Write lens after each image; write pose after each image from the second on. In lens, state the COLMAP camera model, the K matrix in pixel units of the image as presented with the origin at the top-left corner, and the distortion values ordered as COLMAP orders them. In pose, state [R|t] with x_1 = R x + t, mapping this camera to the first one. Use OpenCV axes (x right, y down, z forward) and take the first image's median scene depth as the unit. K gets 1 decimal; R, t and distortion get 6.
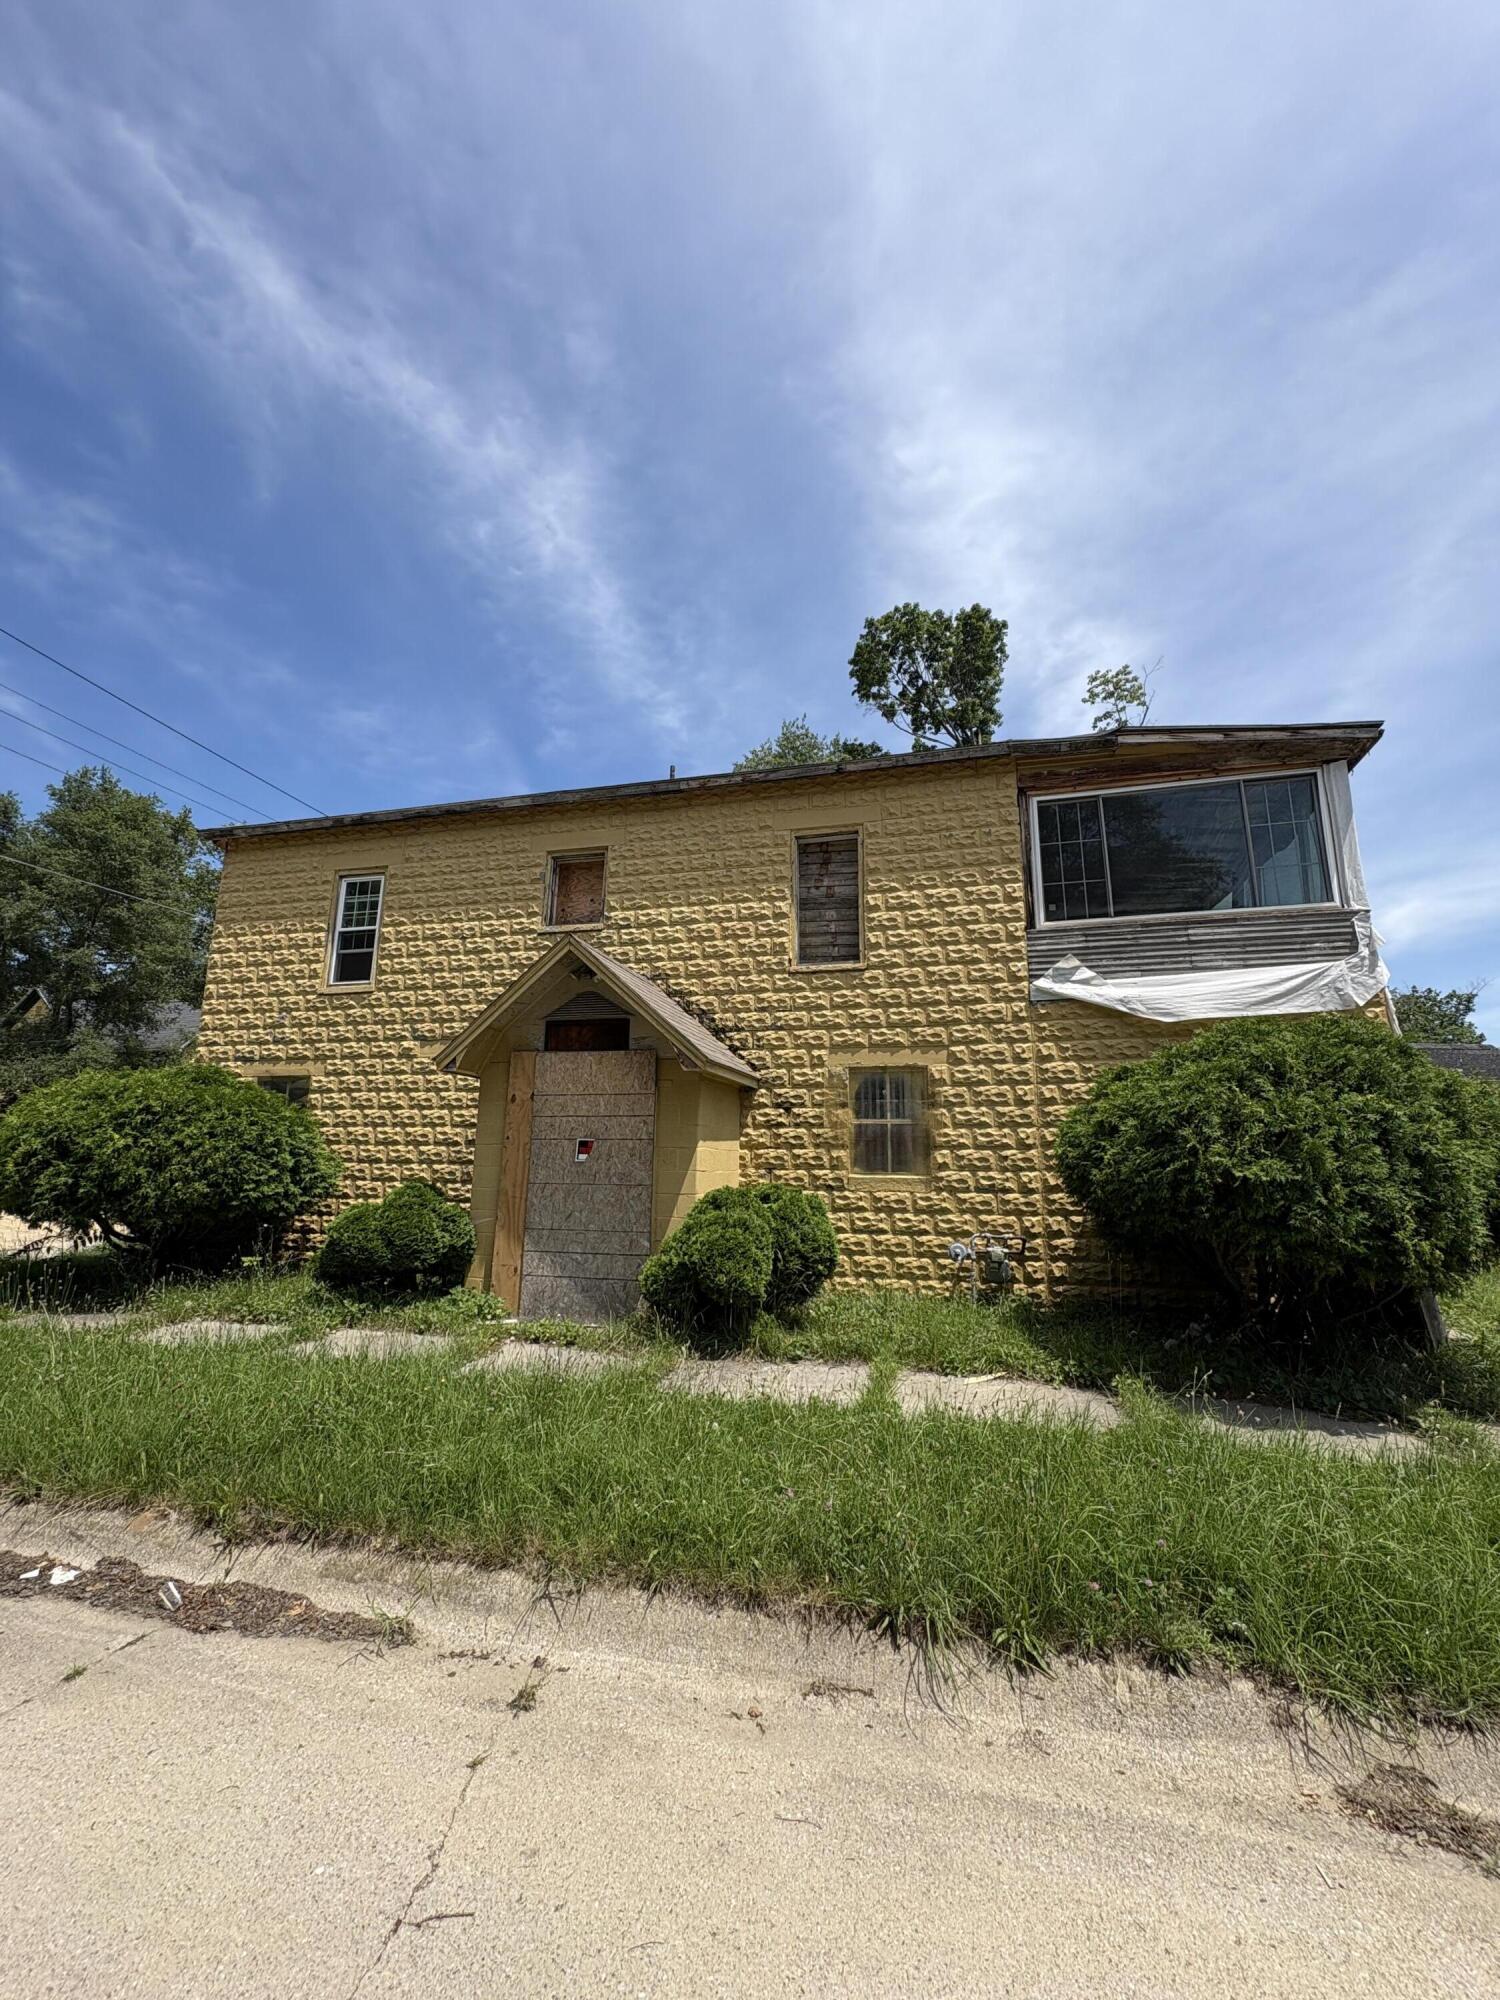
lens RADIAL K [[799.2, 0, 748.0], [0, 799.2, 995.2], [0, 0, 1]] dist [-0.000245, 0.000441]
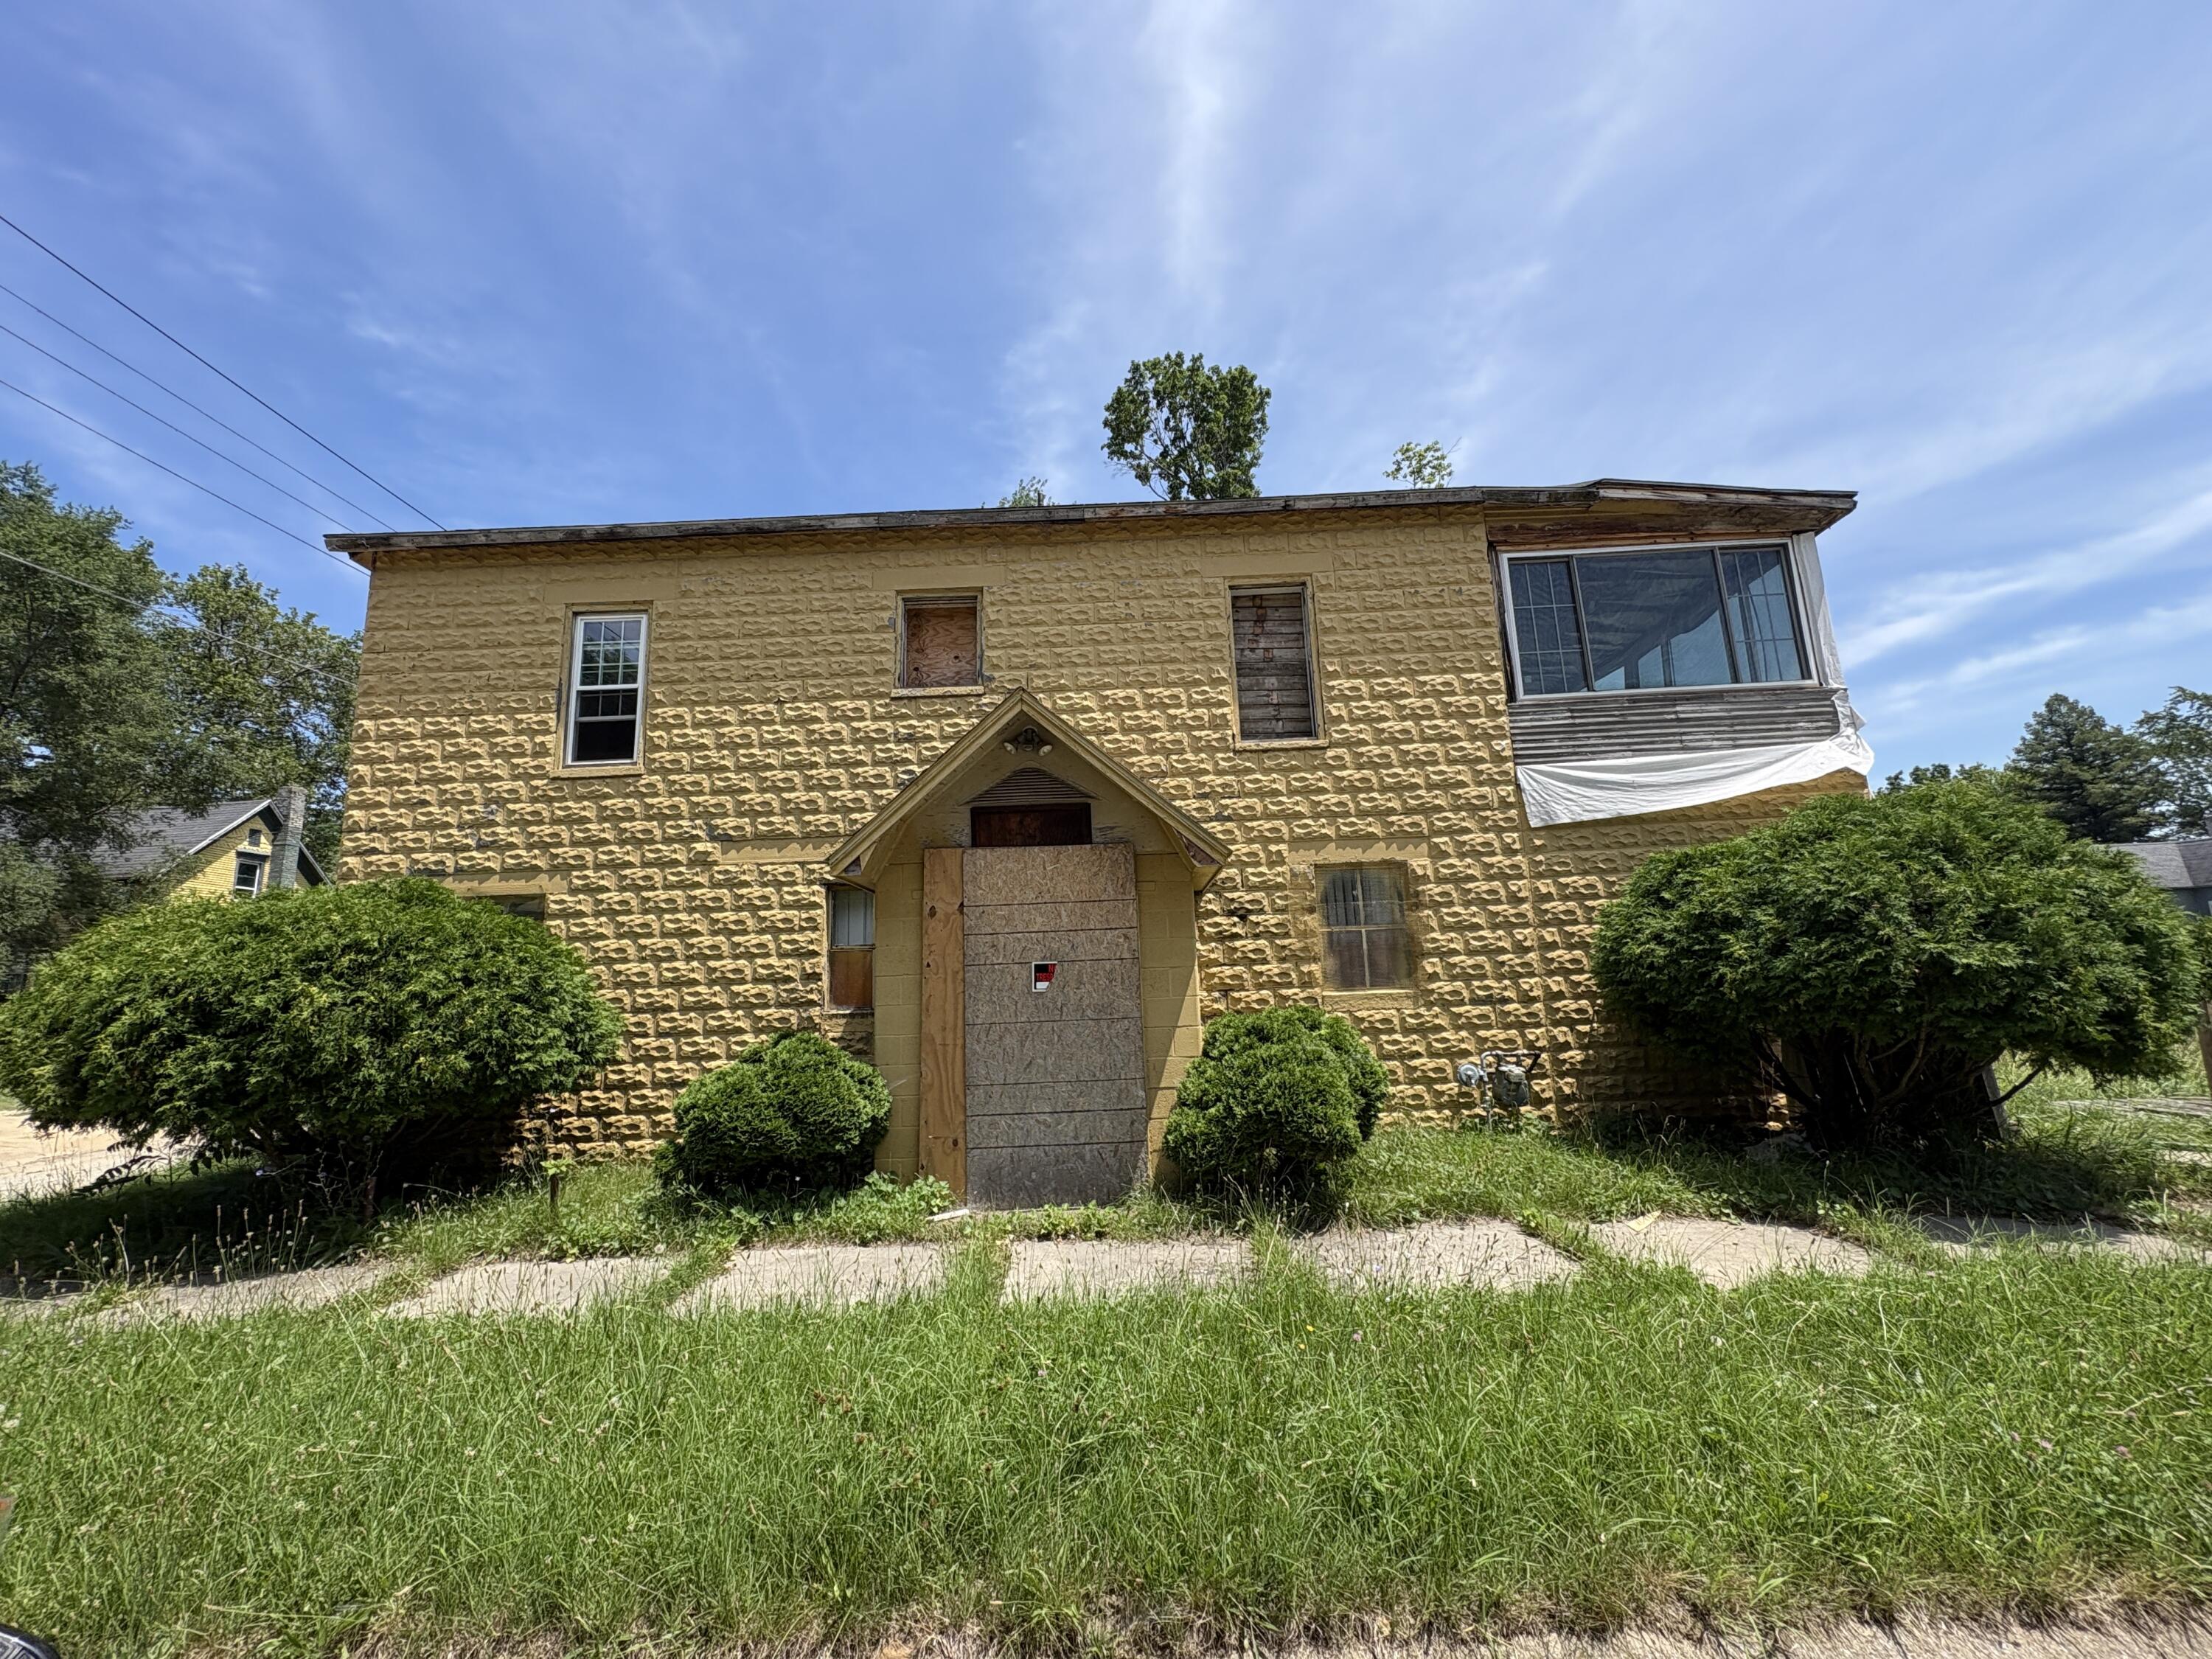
lens RADIAL K [[883.9, 0, 1114.6], [0, 883.9, 825.6], [0, 0, 1]] dist [-0.000245, 0.000441]
pose [[0.971825, -0.006949, 0.235602, -0.295078], [0.001736, 0.999749, 0.022328, 0.028982], [-0.235698, -0.021290, 0.971593, 0.156802]]
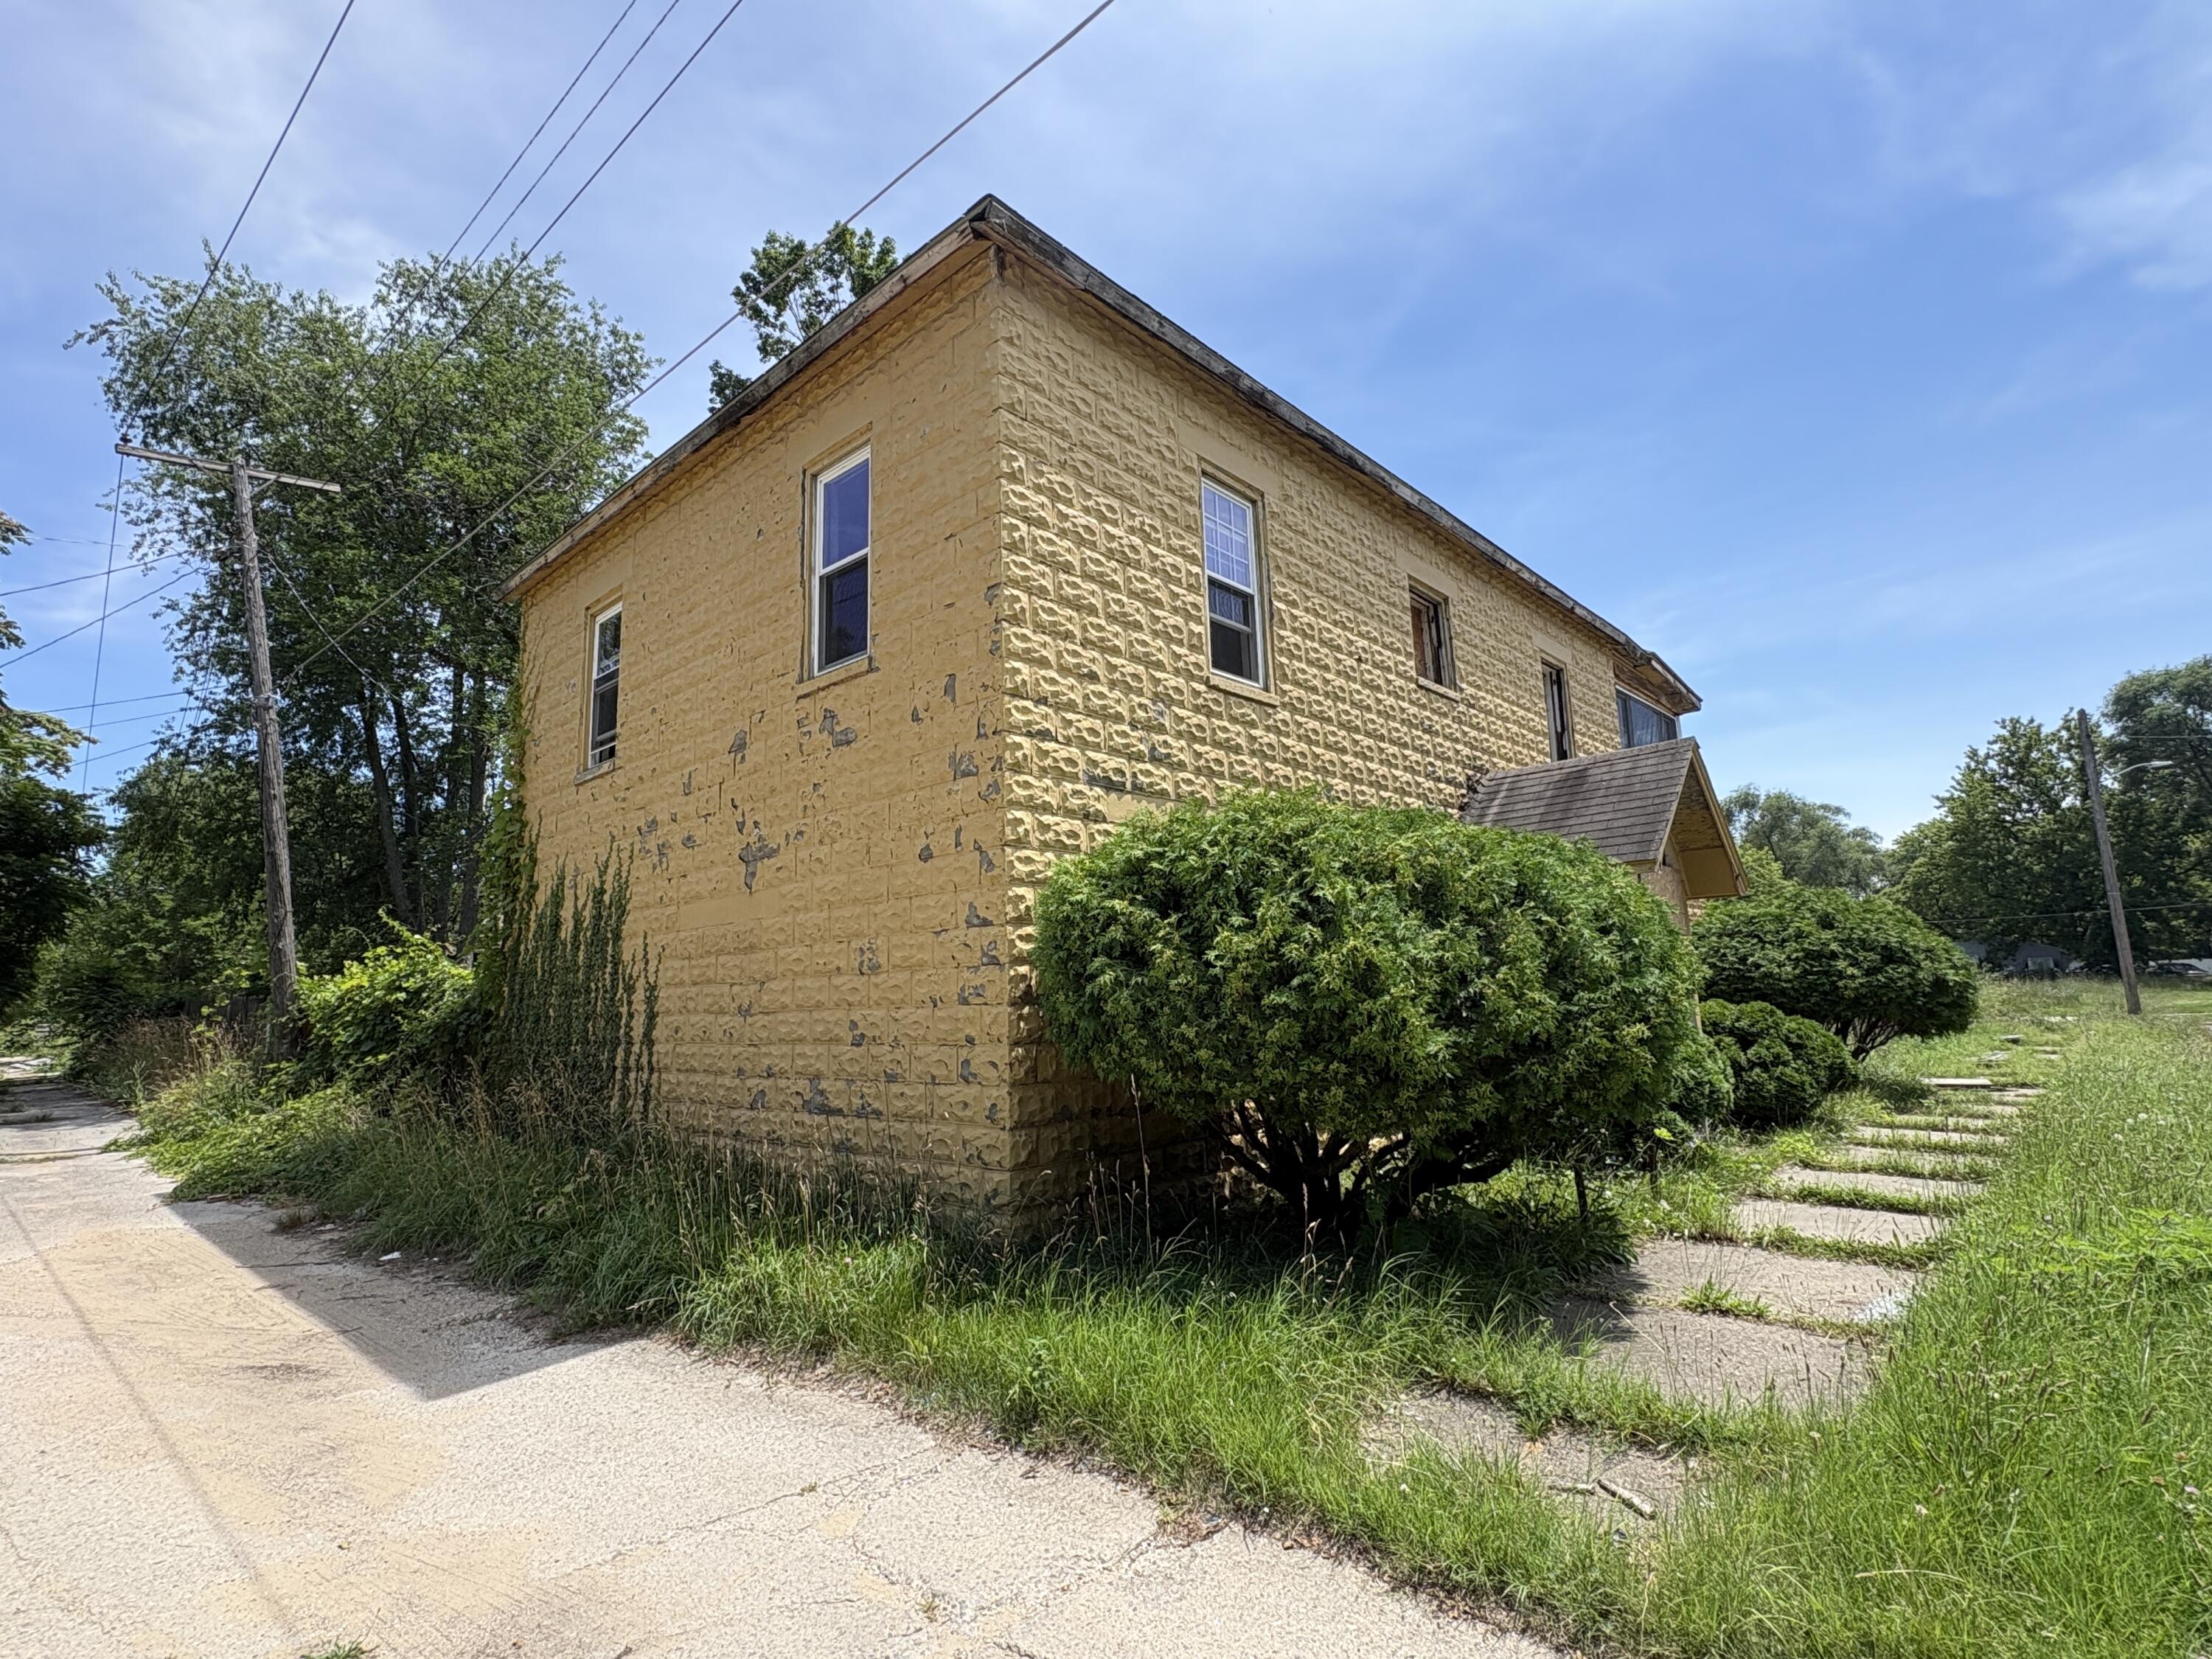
lens RADIAL K [[1093.7, 0, 1084.8], [0, 1093.7, 822.9], [0, 0, 1]] dist [0.006906, 0.000507]
pose [[0.486710, 0.121426, 0.865083, -1.469101], [-0.143899, 0.987908, -0.057706, 0.175108], [-0.861630, -0.096398, 0.498298, 0.866413]]
